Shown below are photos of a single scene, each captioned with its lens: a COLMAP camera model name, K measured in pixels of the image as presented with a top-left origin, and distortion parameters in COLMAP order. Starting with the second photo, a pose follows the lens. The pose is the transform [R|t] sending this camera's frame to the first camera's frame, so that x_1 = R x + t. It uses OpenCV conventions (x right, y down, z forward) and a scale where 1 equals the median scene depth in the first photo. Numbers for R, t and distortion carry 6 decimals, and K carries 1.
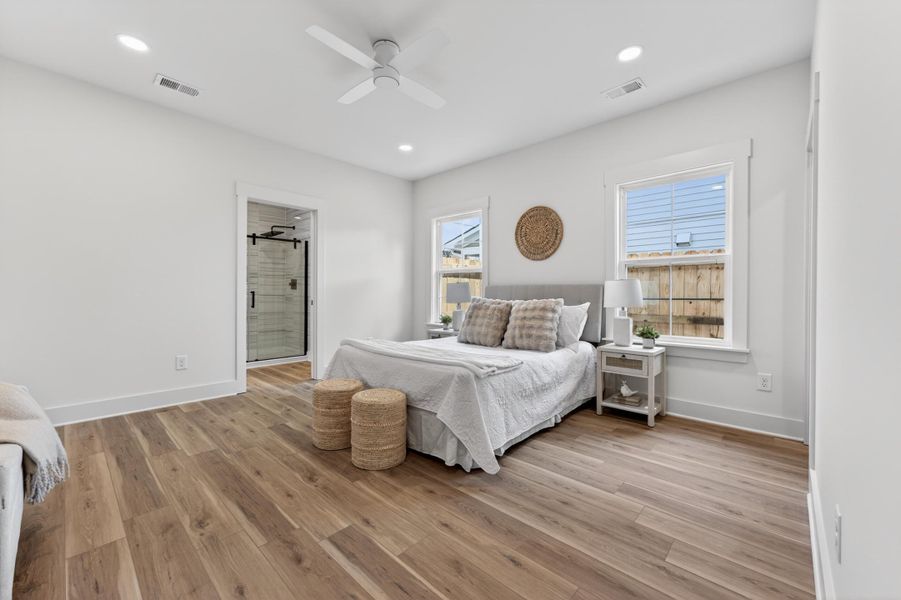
lens RADIAL K [[360.7, 0, 454.5], [0, 360.7, 294.8], [0, 0, 1]] dist [-0.000846, -0.000046]
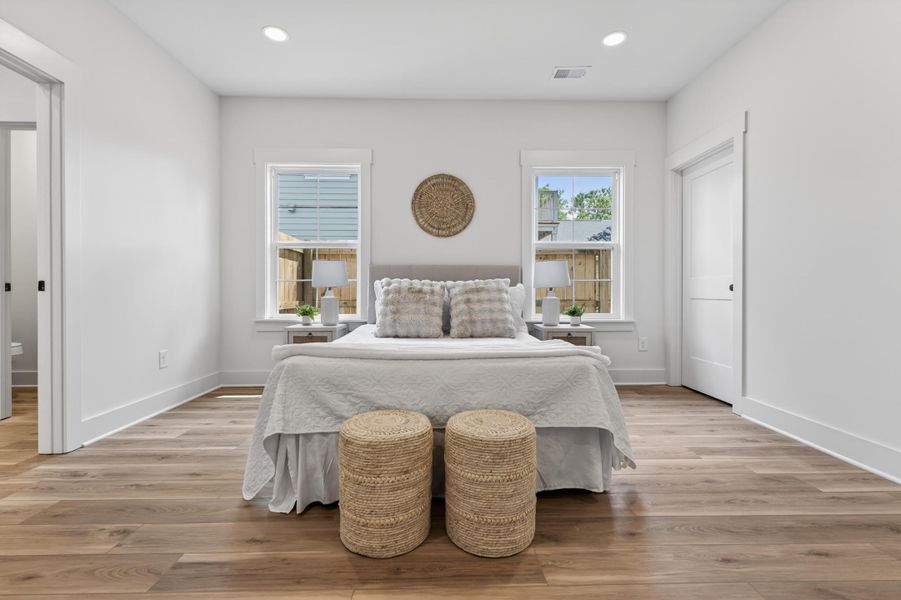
lens RADIAL K [[386.1, 0, 450.2], [0, 386.1, 290.8], [0, 0, 1]] dist [0.002749, -0.000757]
pose [[0.722095, -0.001375, 0.691793, -0.470331], [0.006383, 0.999969, -0.004675, 0.044229], [-0.691765, 0.007792, 0.722081, 0.394962]]
